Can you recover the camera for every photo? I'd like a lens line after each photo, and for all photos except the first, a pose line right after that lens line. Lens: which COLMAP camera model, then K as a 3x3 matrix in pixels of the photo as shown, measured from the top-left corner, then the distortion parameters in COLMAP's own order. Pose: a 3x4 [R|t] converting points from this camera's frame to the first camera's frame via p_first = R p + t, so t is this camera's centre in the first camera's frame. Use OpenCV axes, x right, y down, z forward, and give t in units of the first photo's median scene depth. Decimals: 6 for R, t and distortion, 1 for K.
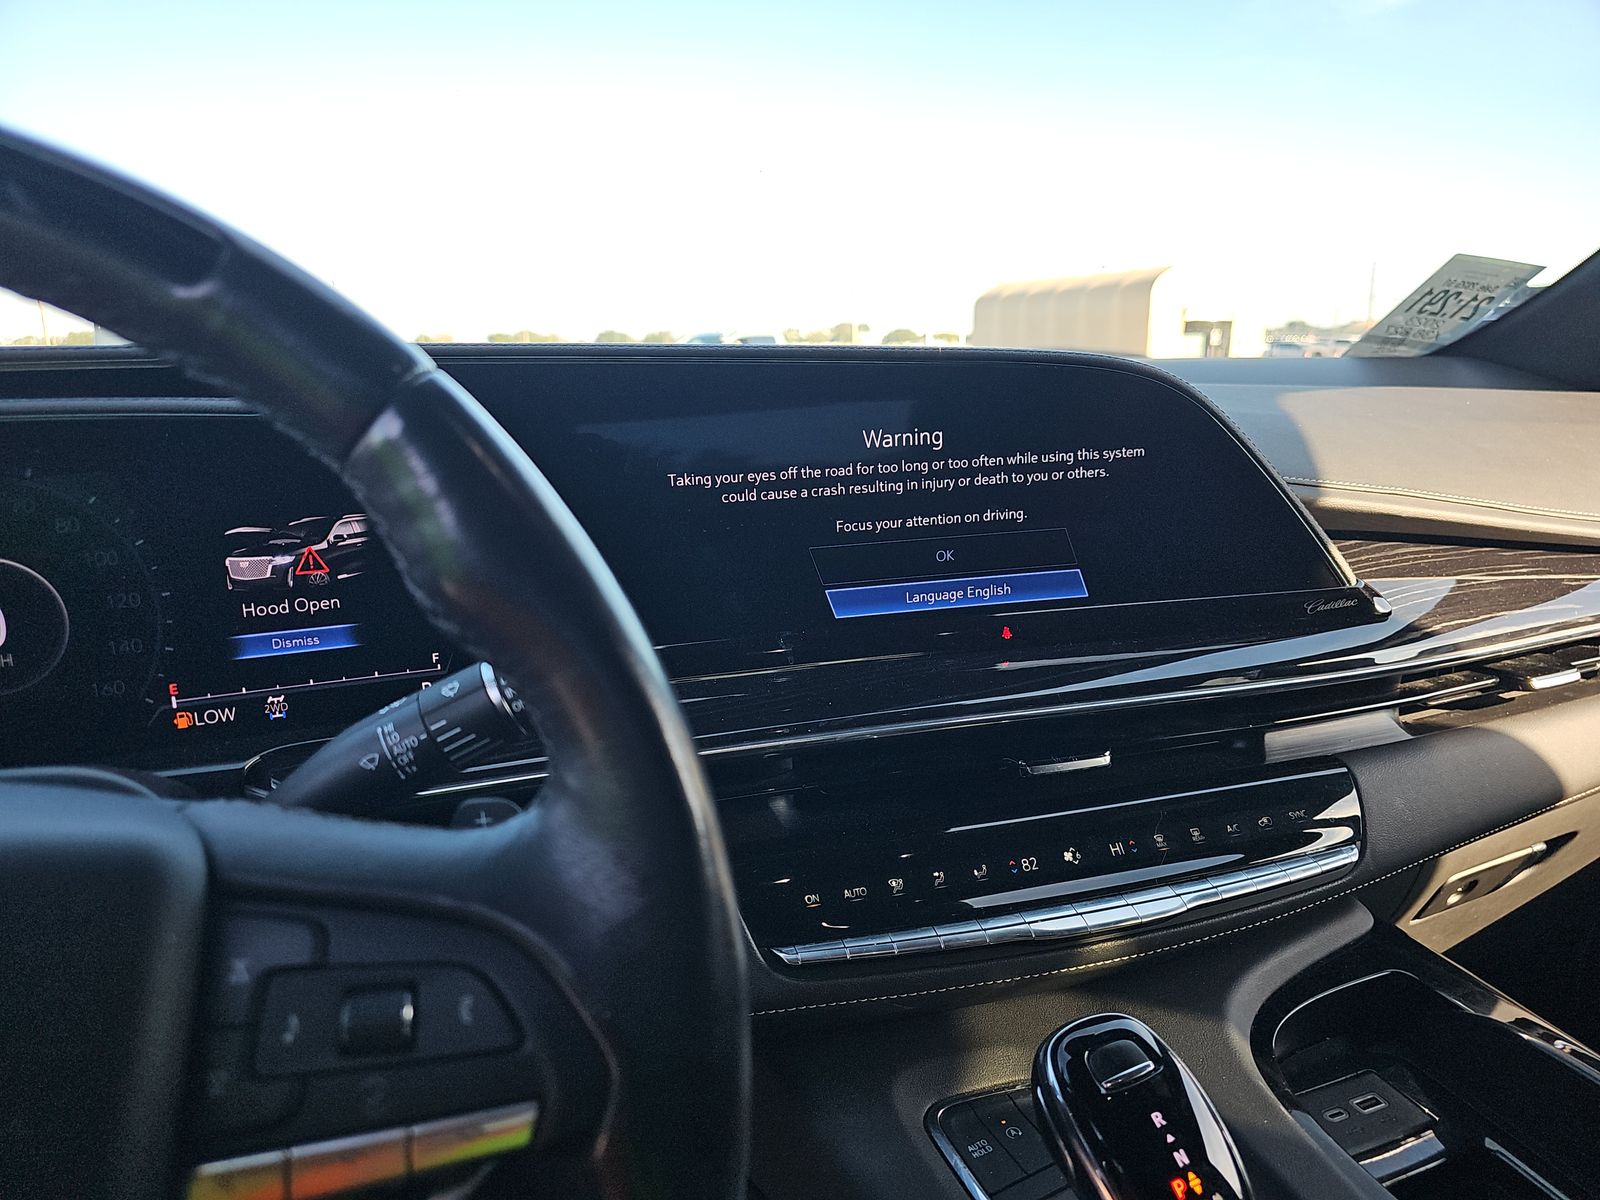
lens RADIAL K [[1047.5, 0, 805.8], [0, 1047.5, 591.1], [0, 0, 1]] dist [-0.003759, -0.023139]
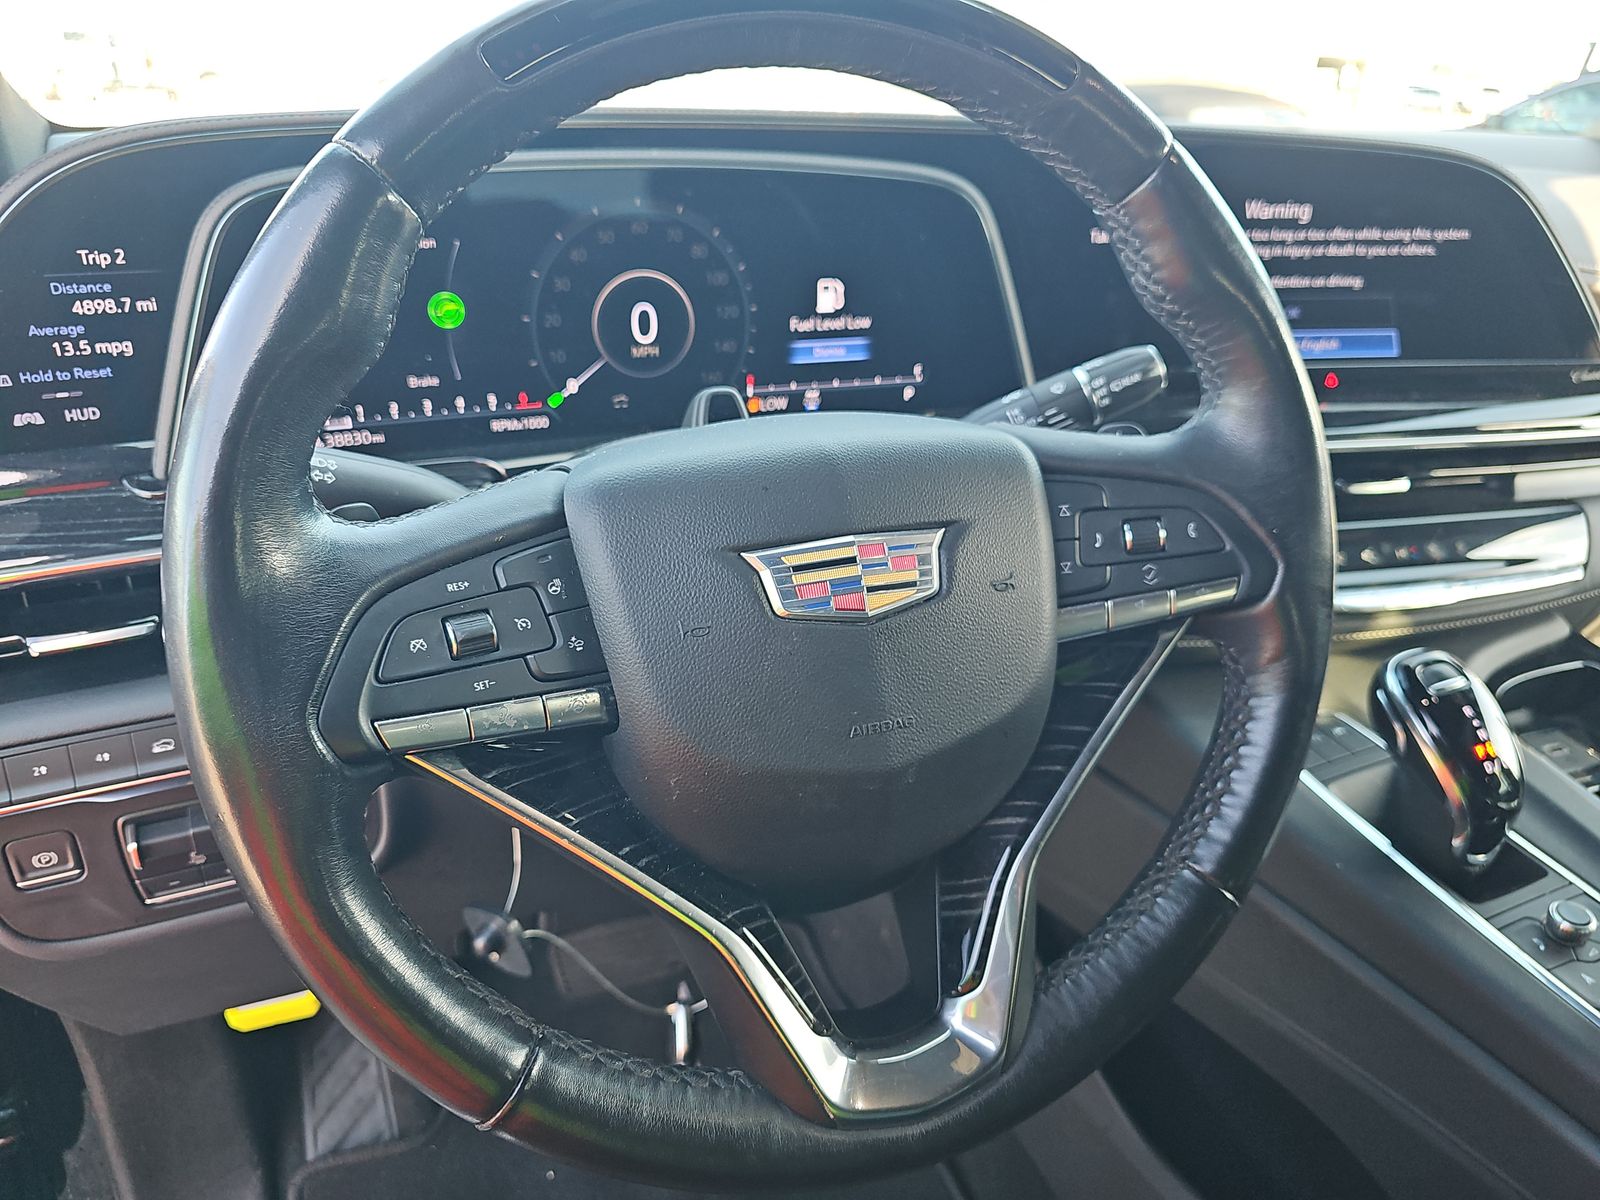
lens RADIAL K [[1047.5, 0, 792.0], [0, 1047.5, 599.5], [0, 0, 1]] dist [-0.003759, -0.023139]
pose [[0.995981, 0.061615, -0.064996, -0.428210], [-0.047177, 0.977826, 0.204036, 0.088094], [0.076127, -0.200149, 0.976803, -0.379920]]
